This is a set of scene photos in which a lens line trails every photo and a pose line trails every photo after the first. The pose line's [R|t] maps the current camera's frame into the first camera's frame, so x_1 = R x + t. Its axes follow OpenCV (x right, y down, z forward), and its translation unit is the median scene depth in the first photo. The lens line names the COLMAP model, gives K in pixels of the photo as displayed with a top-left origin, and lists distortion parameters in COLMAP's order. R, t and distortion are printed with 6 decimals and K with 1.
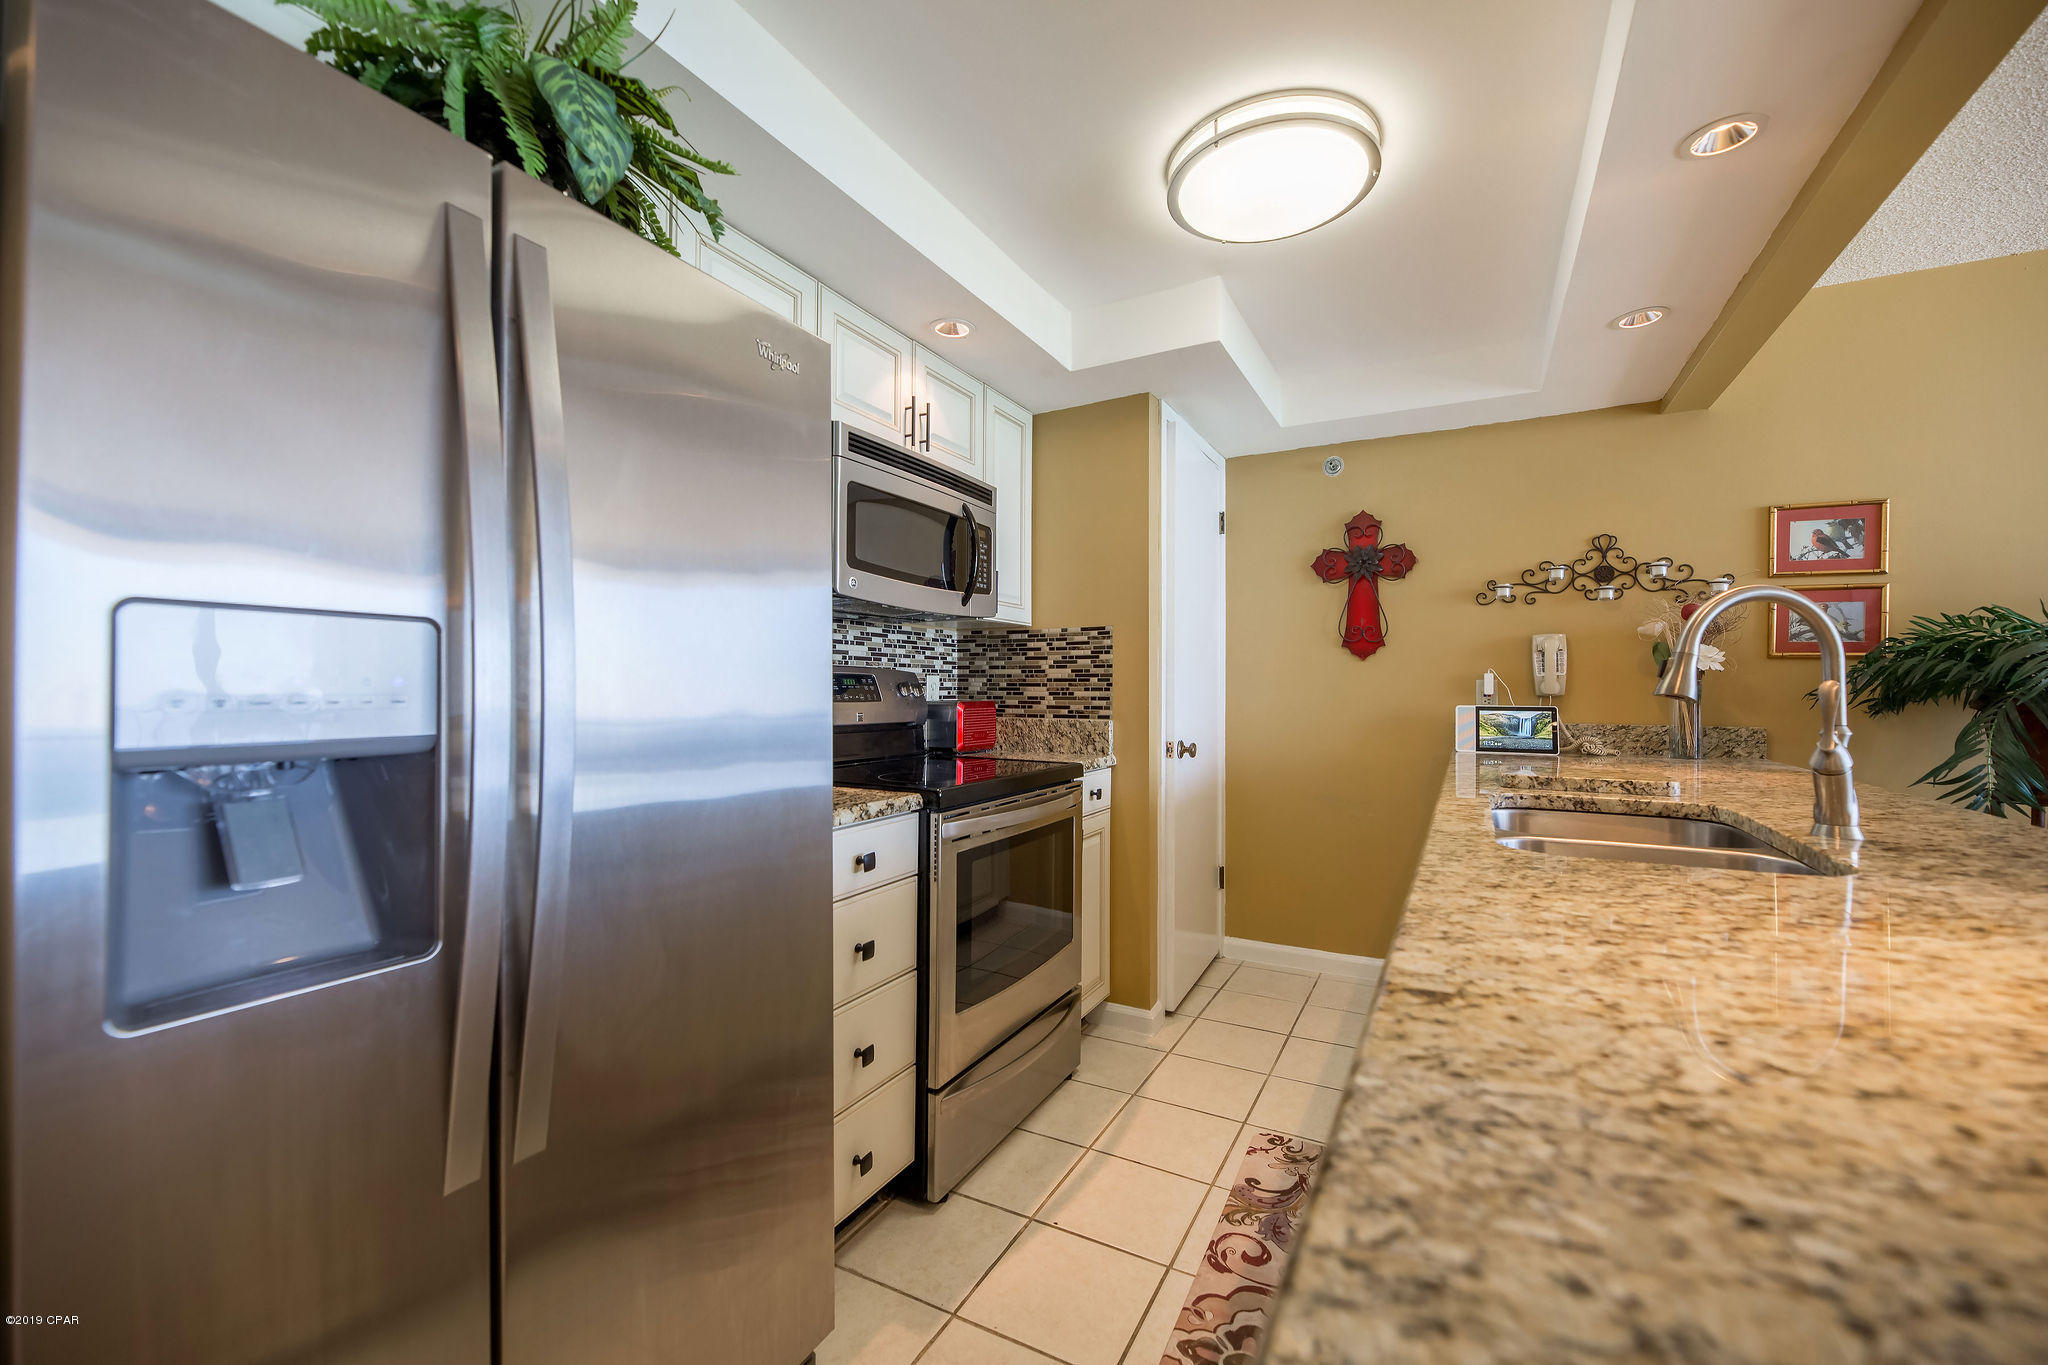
lens RADIAL K [[827.9, 0, 1019.6], [0, 827.9, 676.4], [0, 0, 1]] dist [-0.005382, -0.000771]
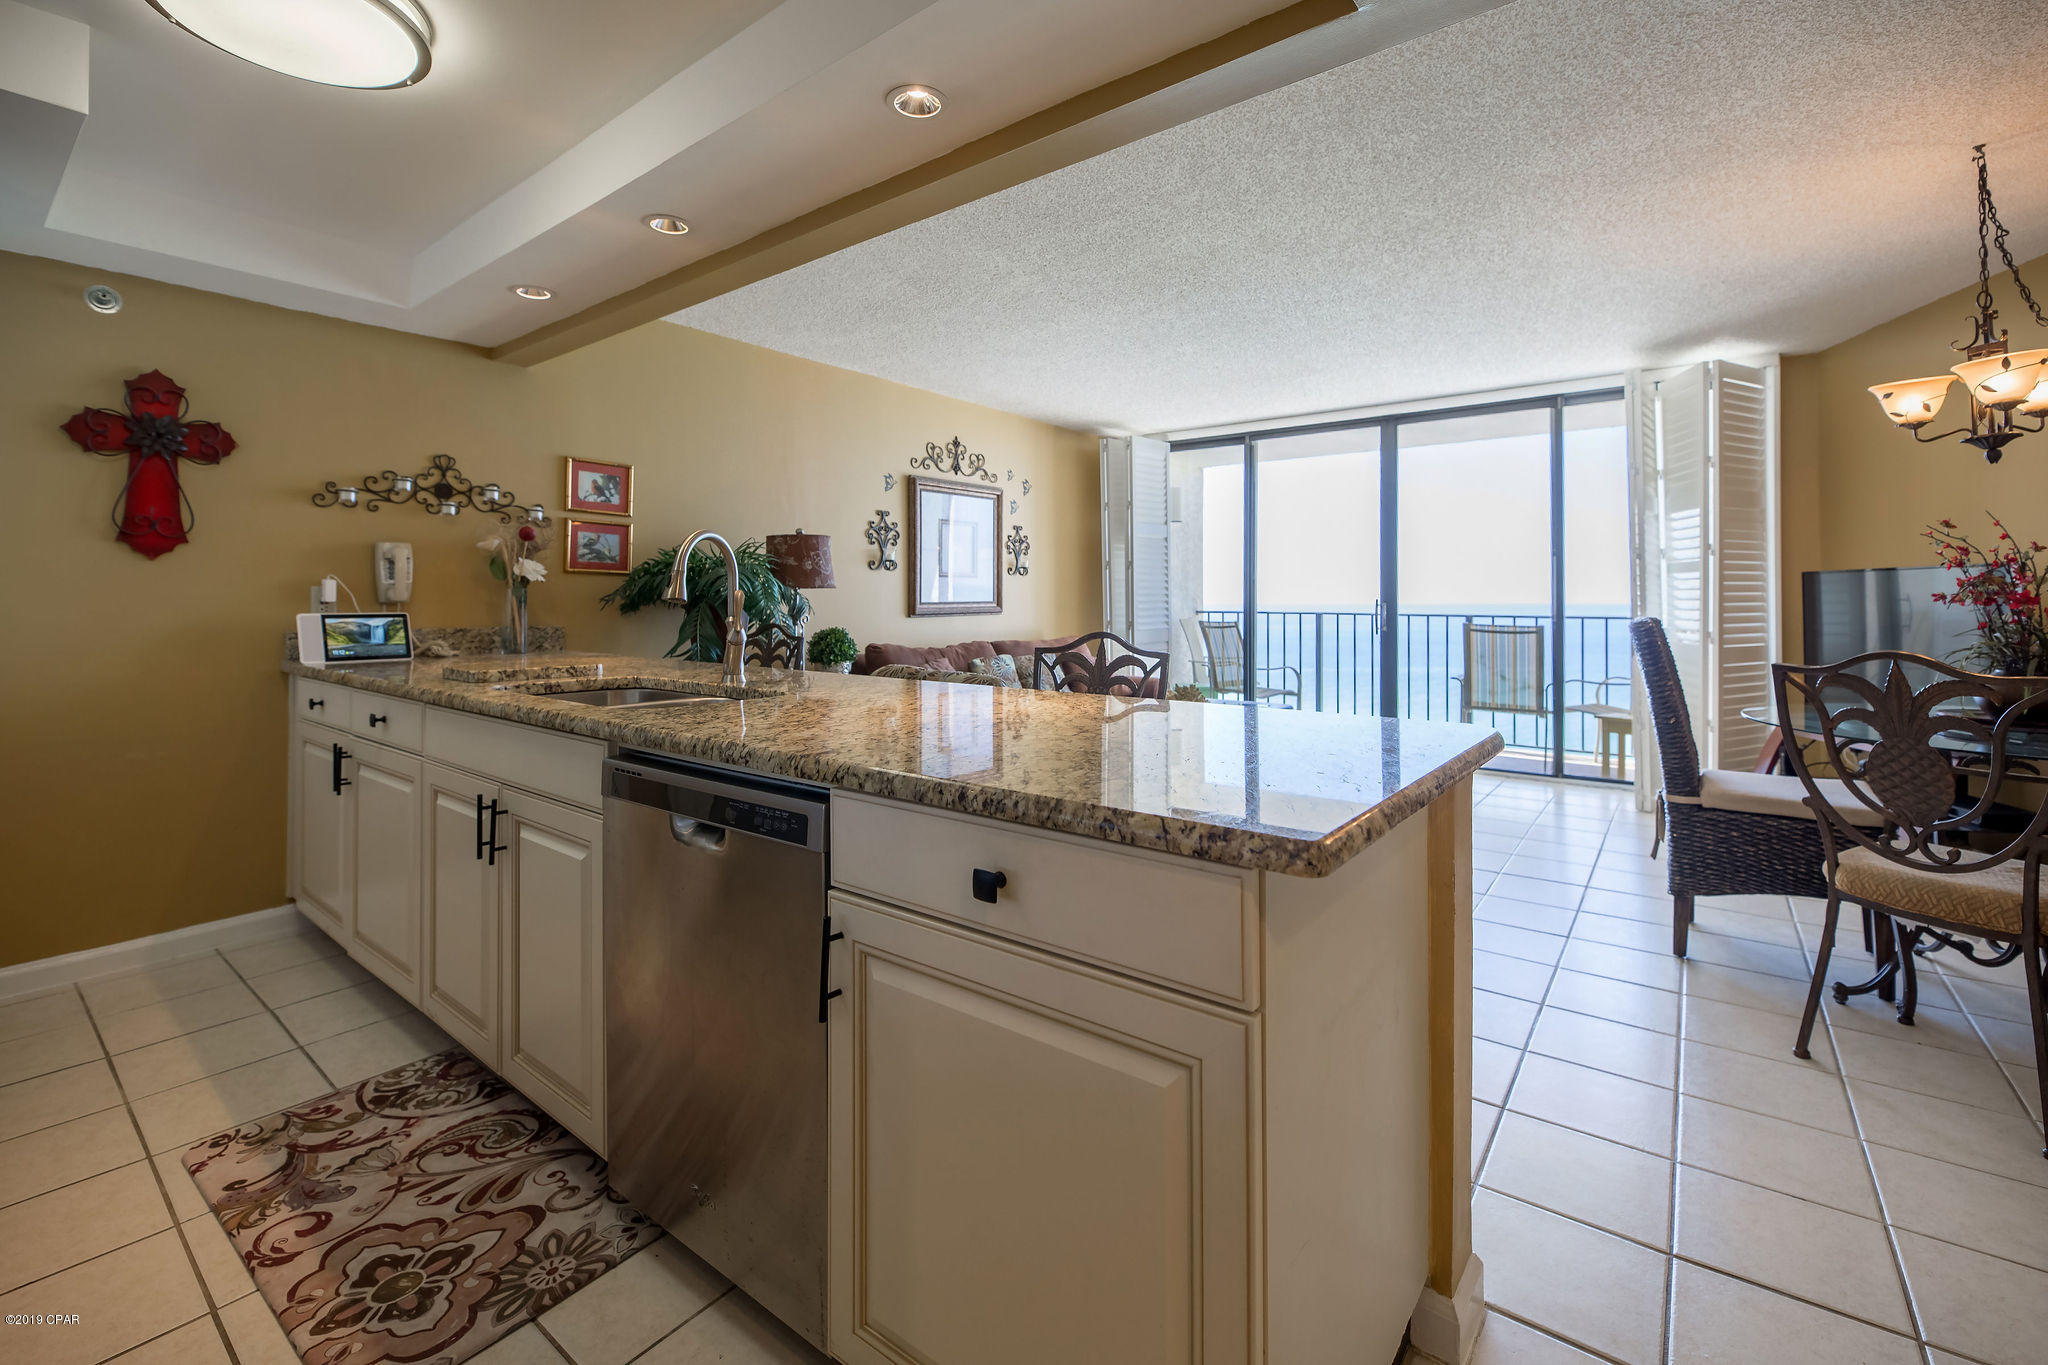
lens RADIAL K [[867.6, 0, 1030.2], [0, 867.6, 586.0], [0, 0, 1]] dist [-0.000896, -0.000088]
pose [[0.158356, 0.012410, 0.987304, -0.309993], [-0.013926, 0.999850, -0.010334, 0.002990], [-0.987284, -0.012113, 0.158505, 0.050409]]
